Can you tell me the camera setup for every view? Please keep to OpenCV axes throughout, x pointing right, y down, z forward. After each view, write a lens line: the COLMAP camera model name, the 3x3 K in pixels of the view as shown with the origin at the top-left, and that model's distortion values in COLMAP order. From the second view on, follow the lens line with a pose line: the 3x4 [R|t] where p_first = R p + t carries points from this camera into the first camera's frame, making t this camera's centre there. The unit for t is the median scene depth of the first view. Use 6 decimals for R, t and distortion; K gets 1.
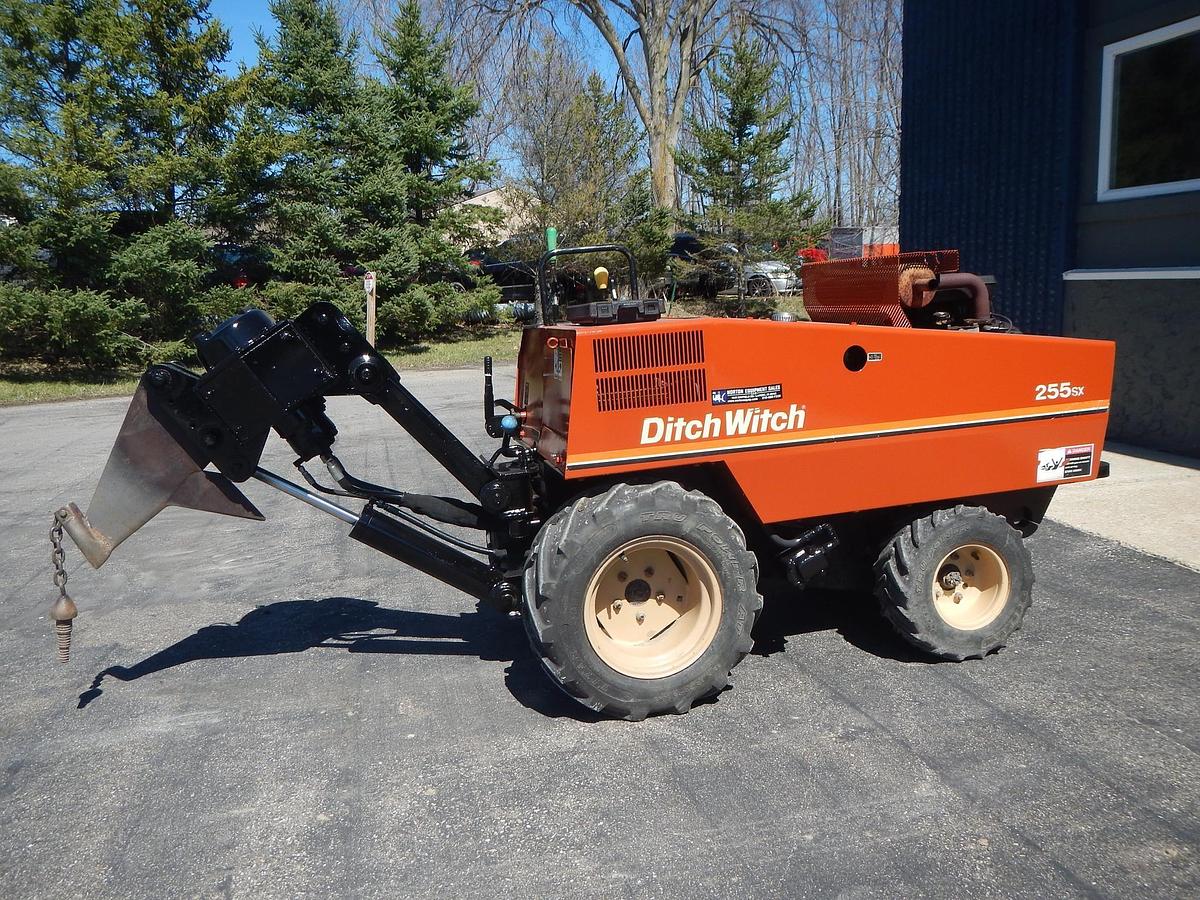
lens RADIAL K [[983.2, 0, 600.0], [0, 983.2, 450.0], [0, 0, 1]] dist [-0.001614, -0.007093]
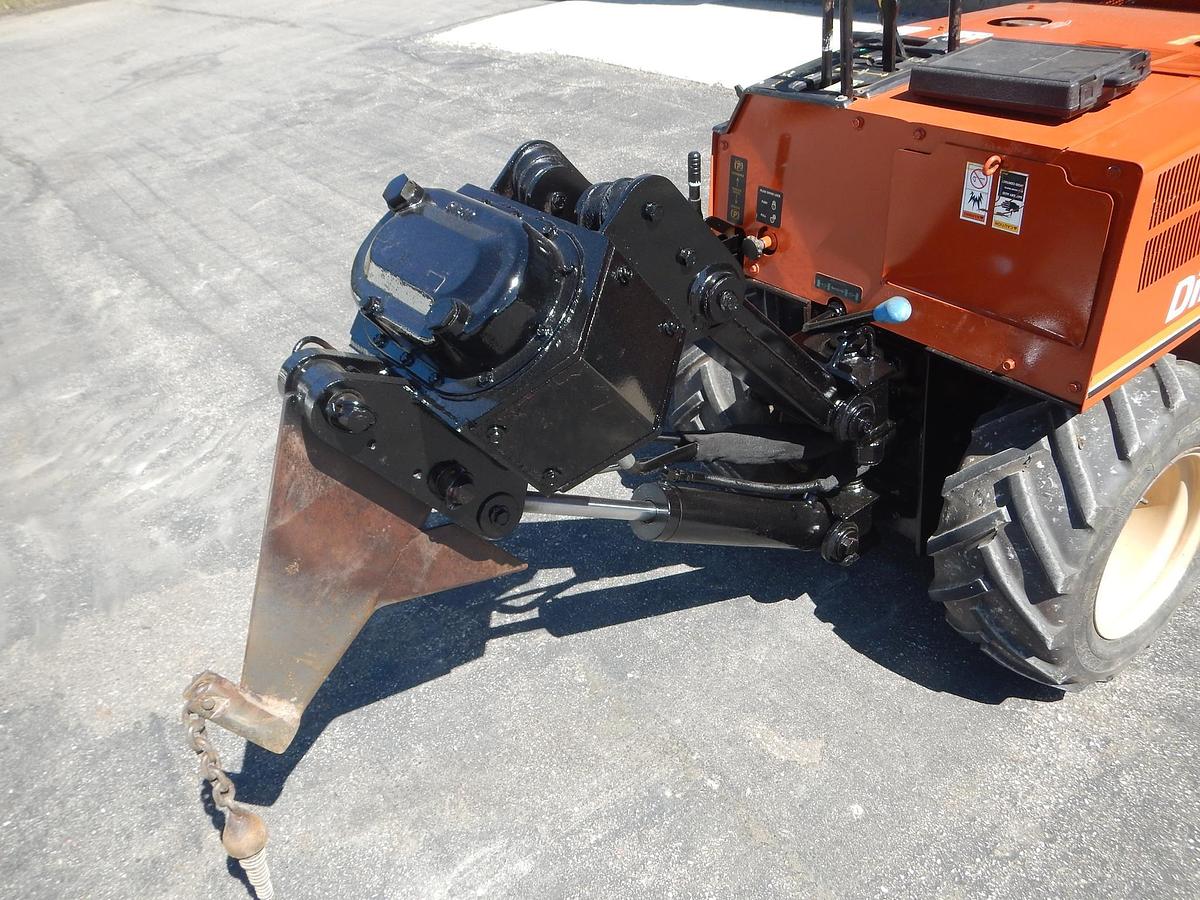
lens RADIAL K [[997.5, 0, 600.0], [0, 997.5, 485.2], [0, 0, 1]] dist [-0.008200, -0.013482]
pose [[0.927895, -0.265695, 0.261567, -0.411920], [0.129308, 0.887335, 0.442625, -0.204230], [-0.349701, -0.376886, 0.857710, 0.479559]]
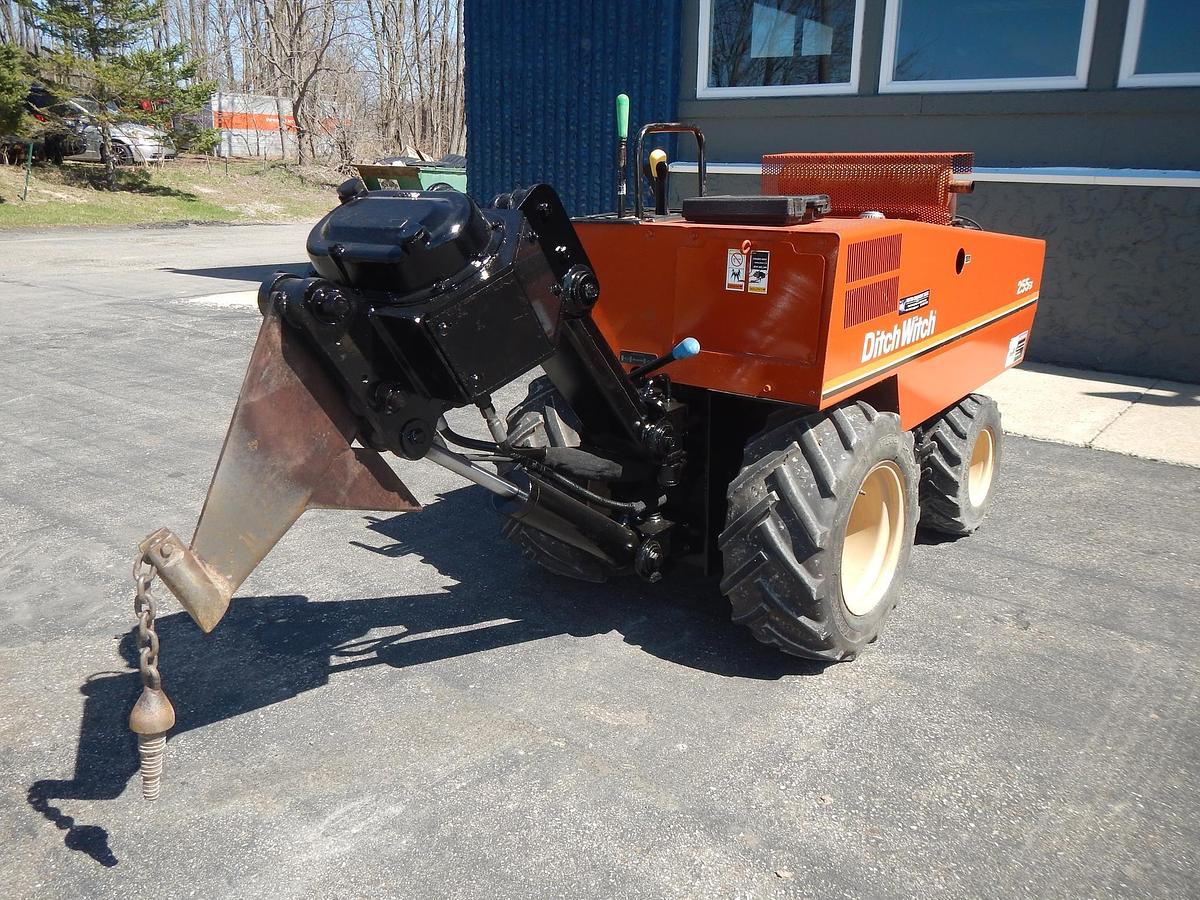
lens RADIAL K [[1000.3, 0, 627.2], [0, 1000.3, 484.4], [0, 0, 1]] dist [0.113758, -0.177298]
pose [[0.794234, -0.123893, 0.594846, -0.600825], [0.033555, 0.986441, 0.160652, -0.050454], [-0.606684, -0.107635, 0.787622, 0.340944]]
